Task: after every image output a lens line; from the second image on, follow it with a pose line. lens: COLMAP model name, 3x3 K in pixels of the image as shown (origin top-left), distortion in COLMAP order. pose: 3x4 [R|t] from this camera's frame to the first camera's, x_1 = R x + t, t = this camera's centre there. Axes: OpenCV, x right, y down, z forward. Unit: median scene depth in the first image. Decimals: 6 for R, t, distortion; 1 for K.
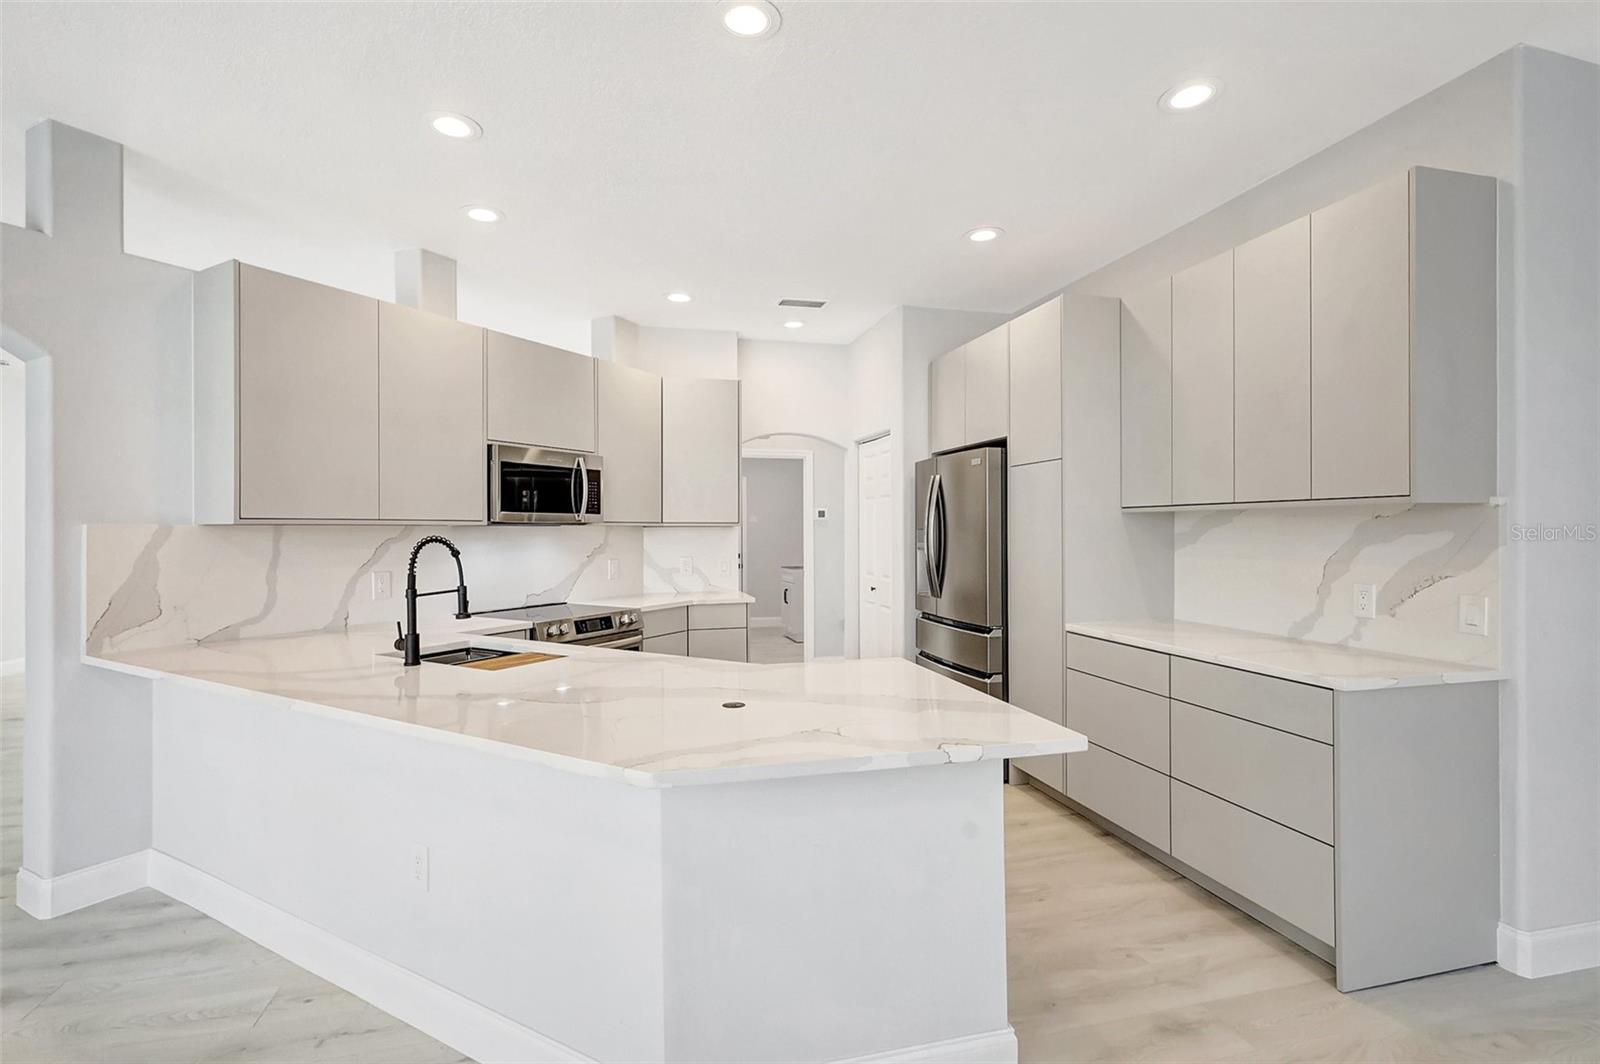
lens RADIAL K [[744.8, 0, 794.0], [0, 744.8, 525.8], [0, 0, 1]] dist [-0.004288, -0.000032]
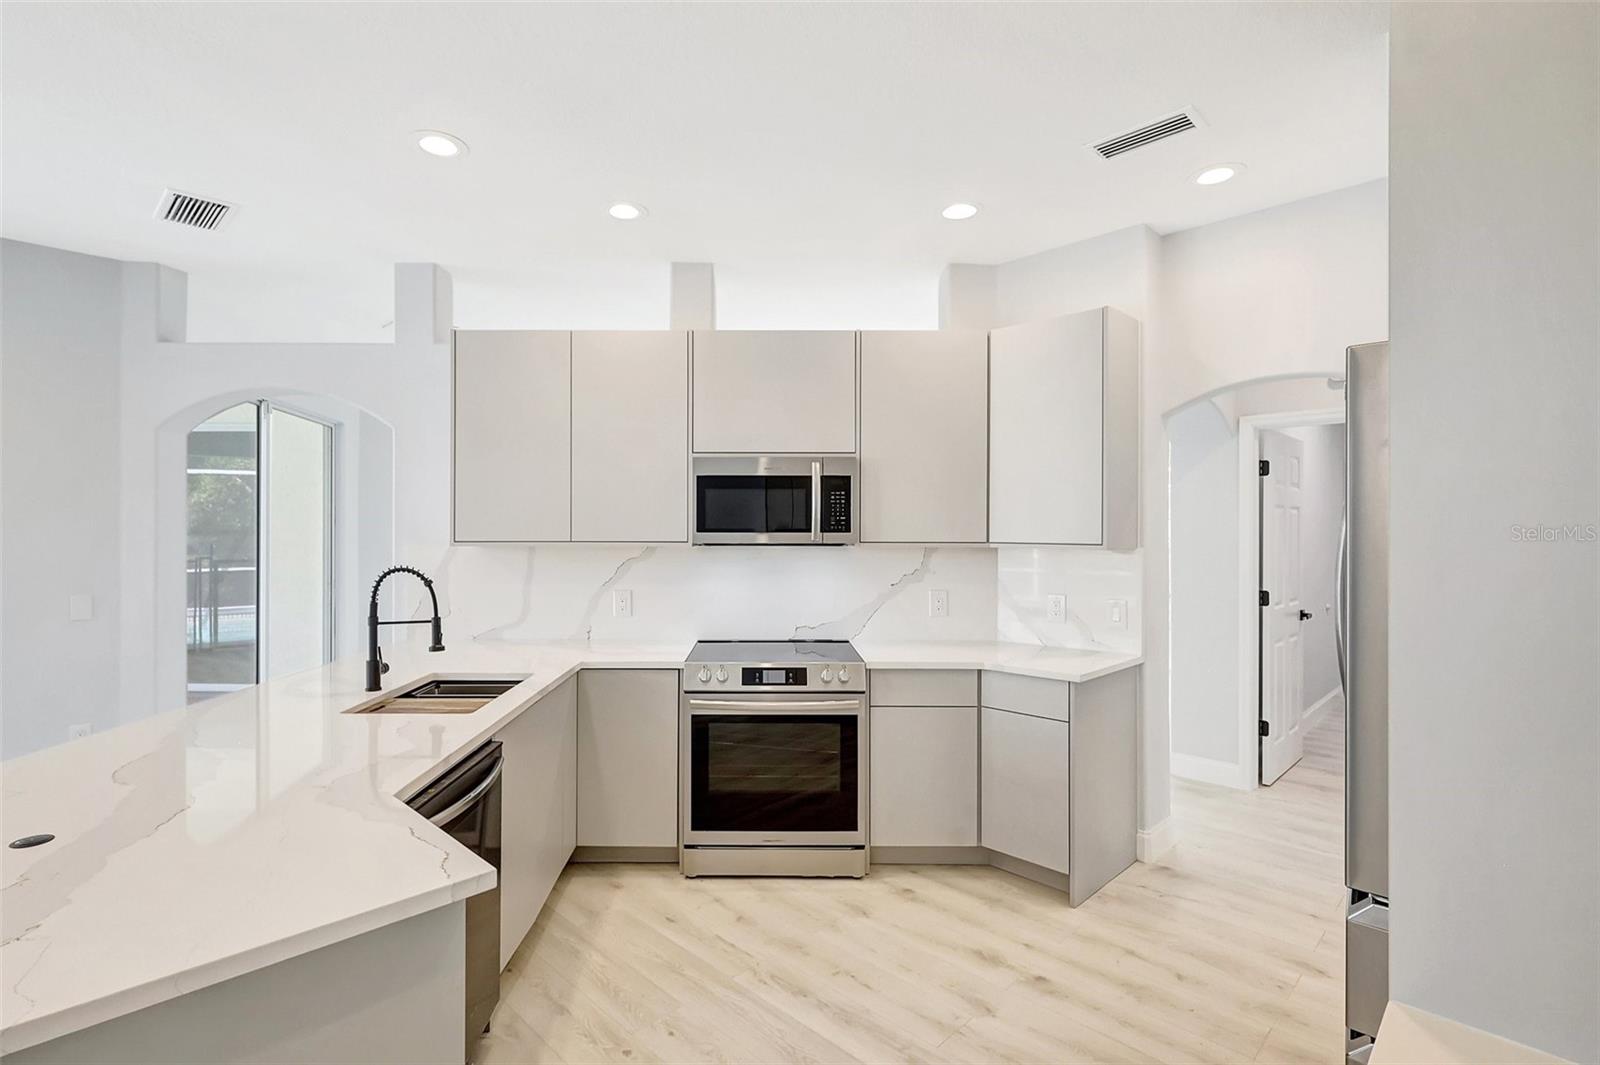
lens RADIAL K [[744.8, 0, 787.7], [0, 744.8, 529.7], [0, 0, 1]] dist [-0.004288, -0.000032]
pose [[0.495042, 0.002269, -0.868866, 0.432855], [0.000639, 0.999995, 0.002976, -0.024560], [0.868869, -0.002028, 0.495039, 0.650129]]
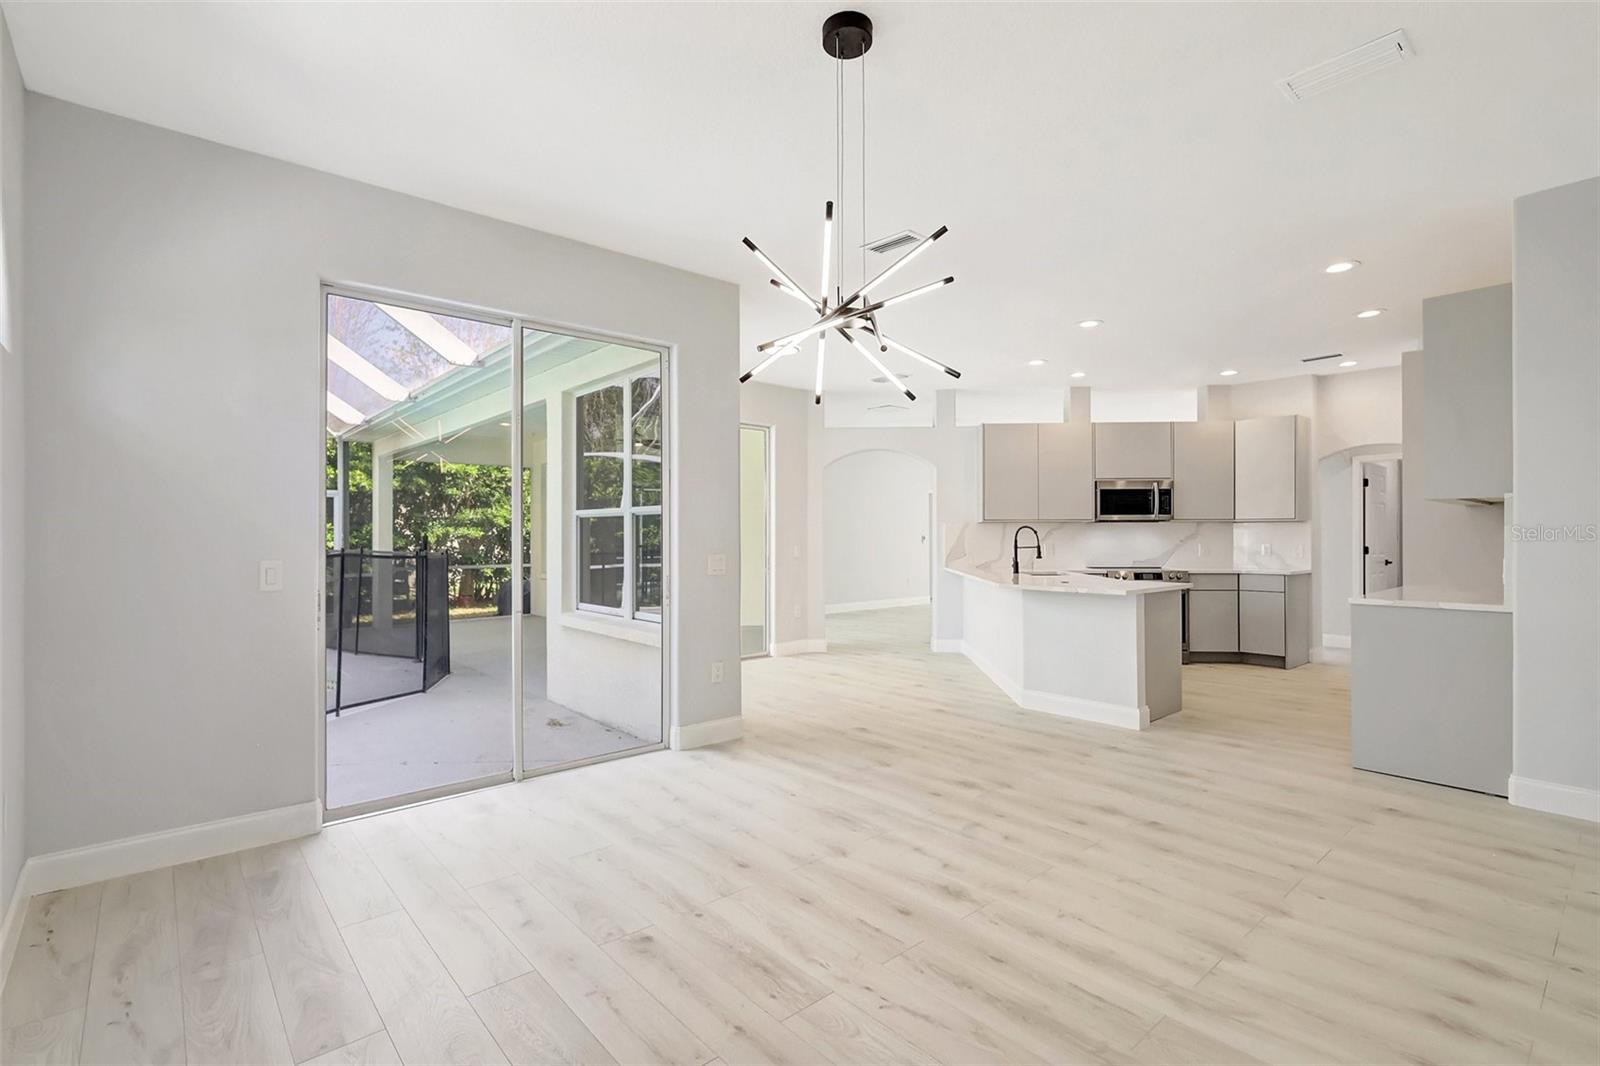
lens RADIAL K [[744.8, 0, 790.6], [0, 744.8, 531.6], [0, 0, 1]] dist [-0.004288, -0.000032]
pose [[0.434178, -0.003306, -0.900821, 1.022799], [0.005287, 0.999985, -0.001122, 0.023093], [0.900812, -0.004276, 0.434189, -0.592017]]
